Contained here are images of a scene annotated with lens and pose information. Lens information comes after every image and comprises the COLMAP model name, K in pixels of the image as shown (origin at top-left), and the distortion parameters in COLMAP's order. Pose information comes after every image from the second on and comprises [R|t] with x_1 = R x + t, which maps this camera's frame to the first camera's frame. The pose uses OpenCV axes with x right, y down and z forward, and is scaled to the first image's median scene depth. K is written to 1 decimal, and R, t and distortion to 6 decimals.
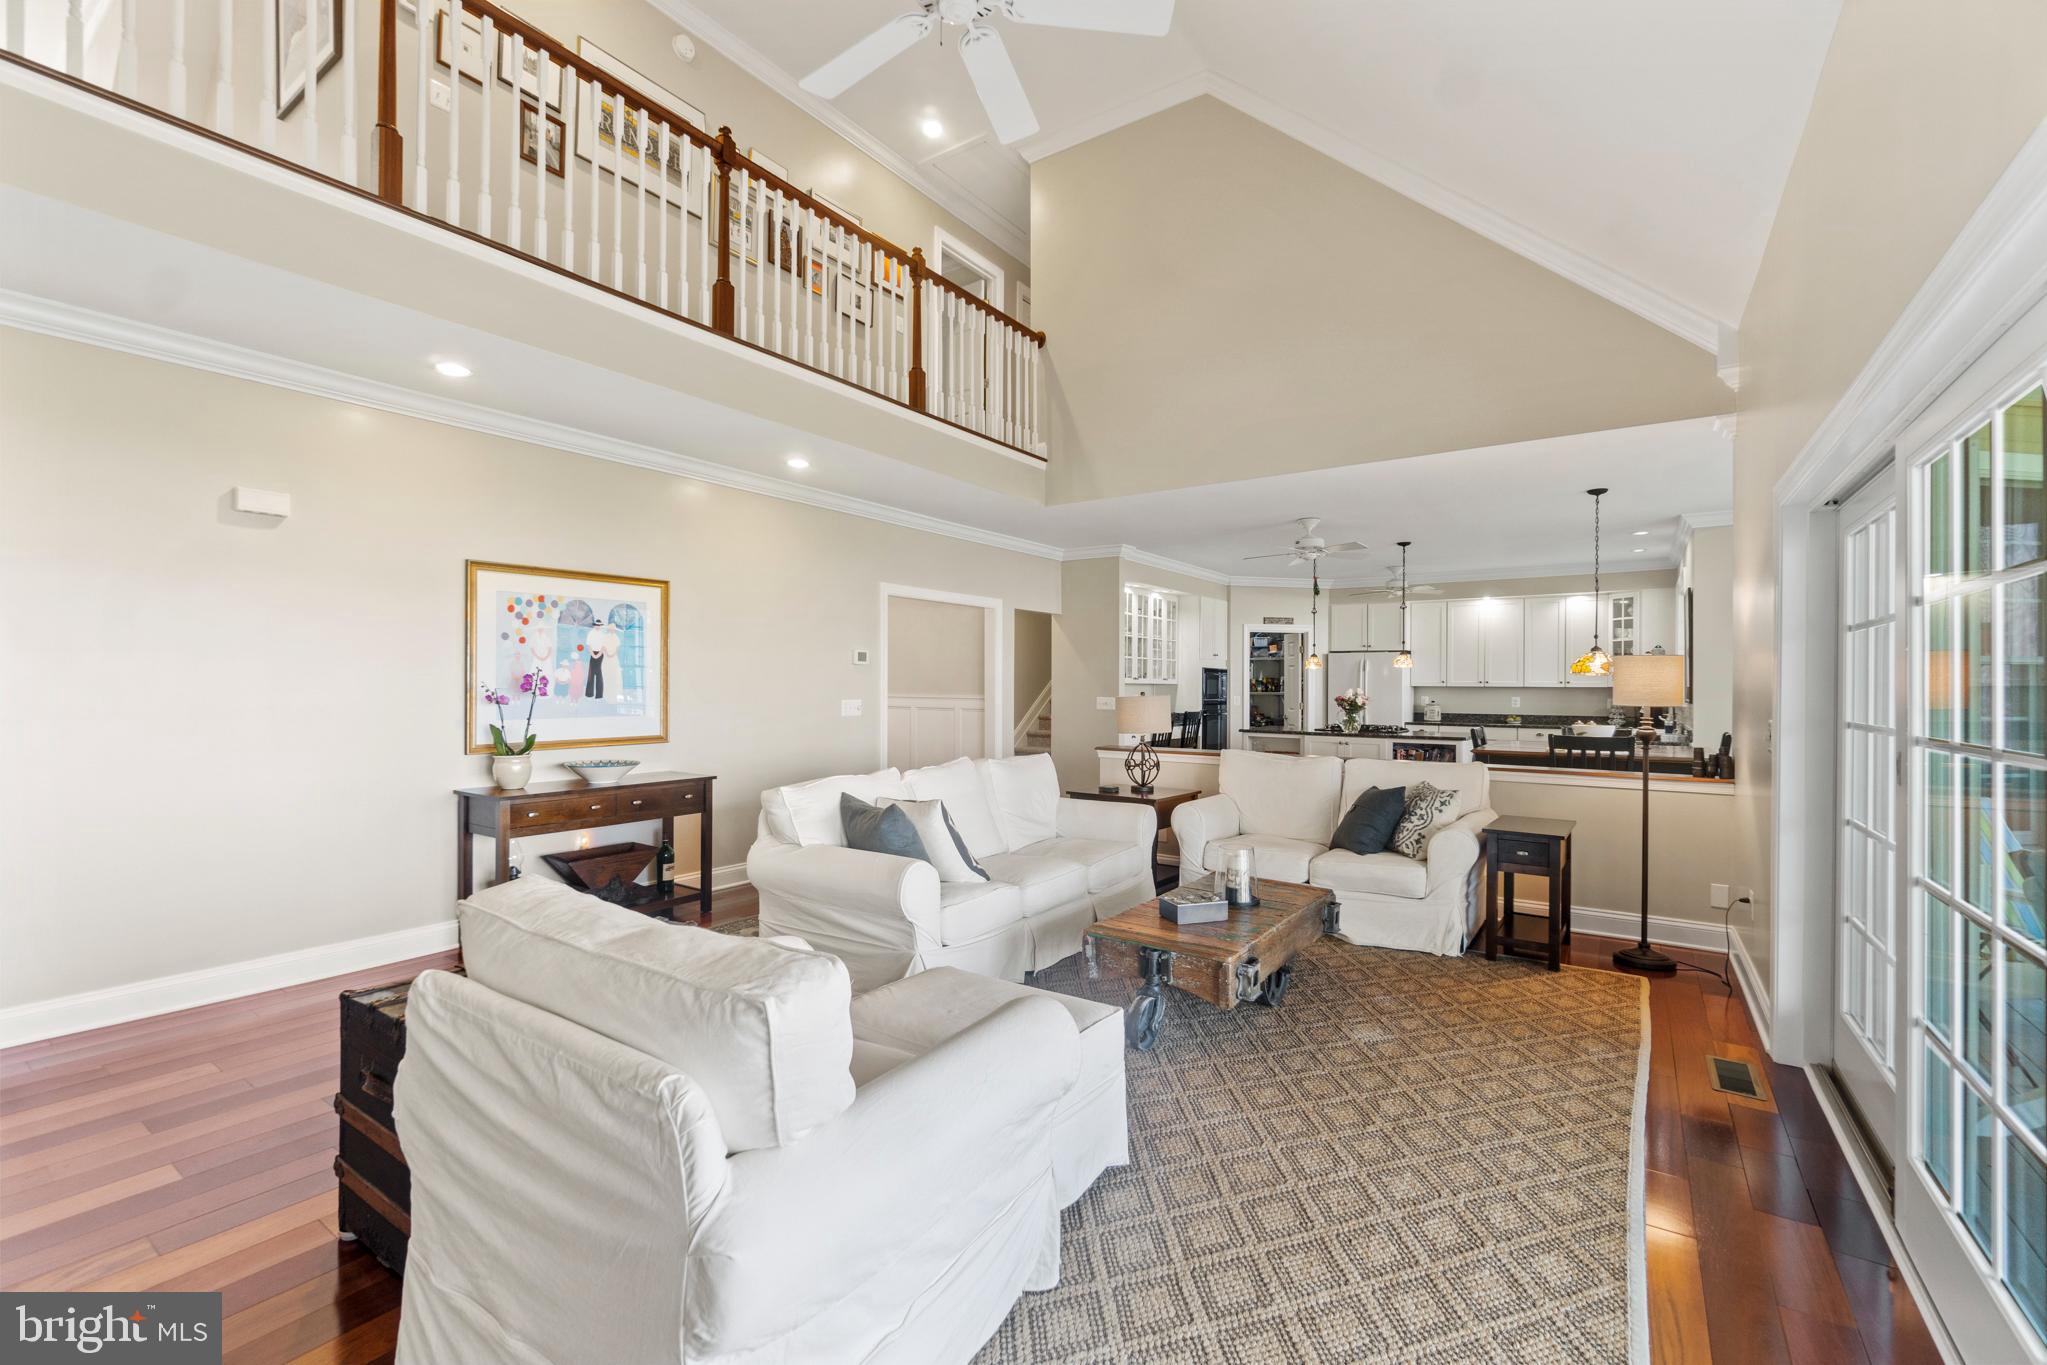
lens RADIAL K [[886.6, 0, 1013.9], [0, 886.6, 687.0], [0, 0, 1]] dist [-0.004221, -0.000309]
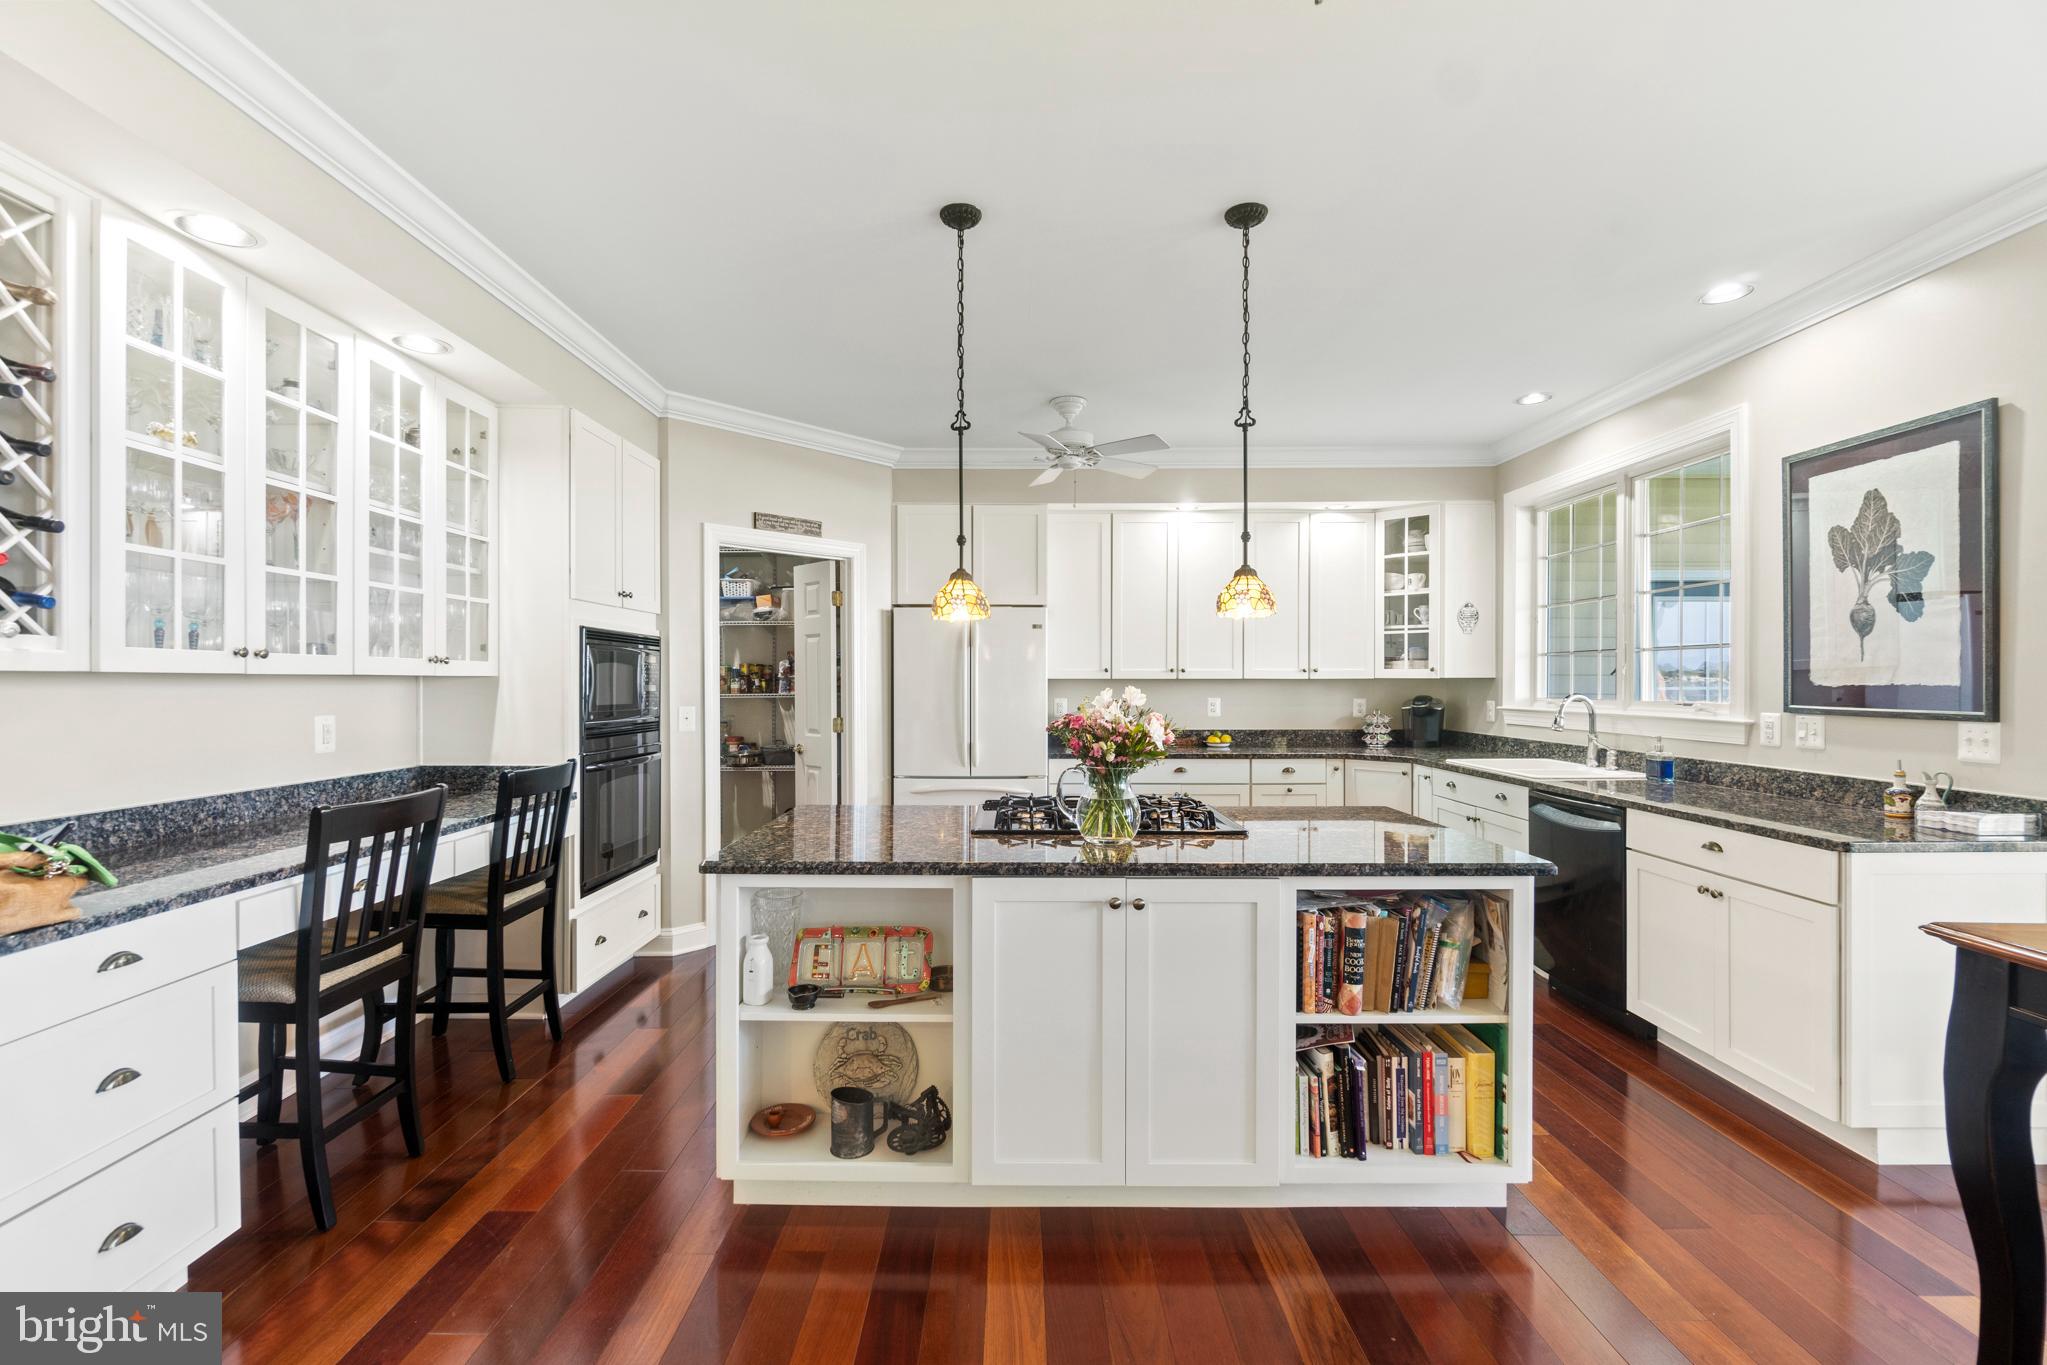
lens RADIAL K [[886.6, 0, 1010.4], [0, 886.6, 683.8], [0, 0, 1]] dist [-0.004221, -0.000309]
pose [[0.824522, -0.007870, 0.565775, 0.157755], [0.008434, 0.999963, 0.001618, 0.000392], [-0.565767, 0.003438, 0.824558, 0.634020]]
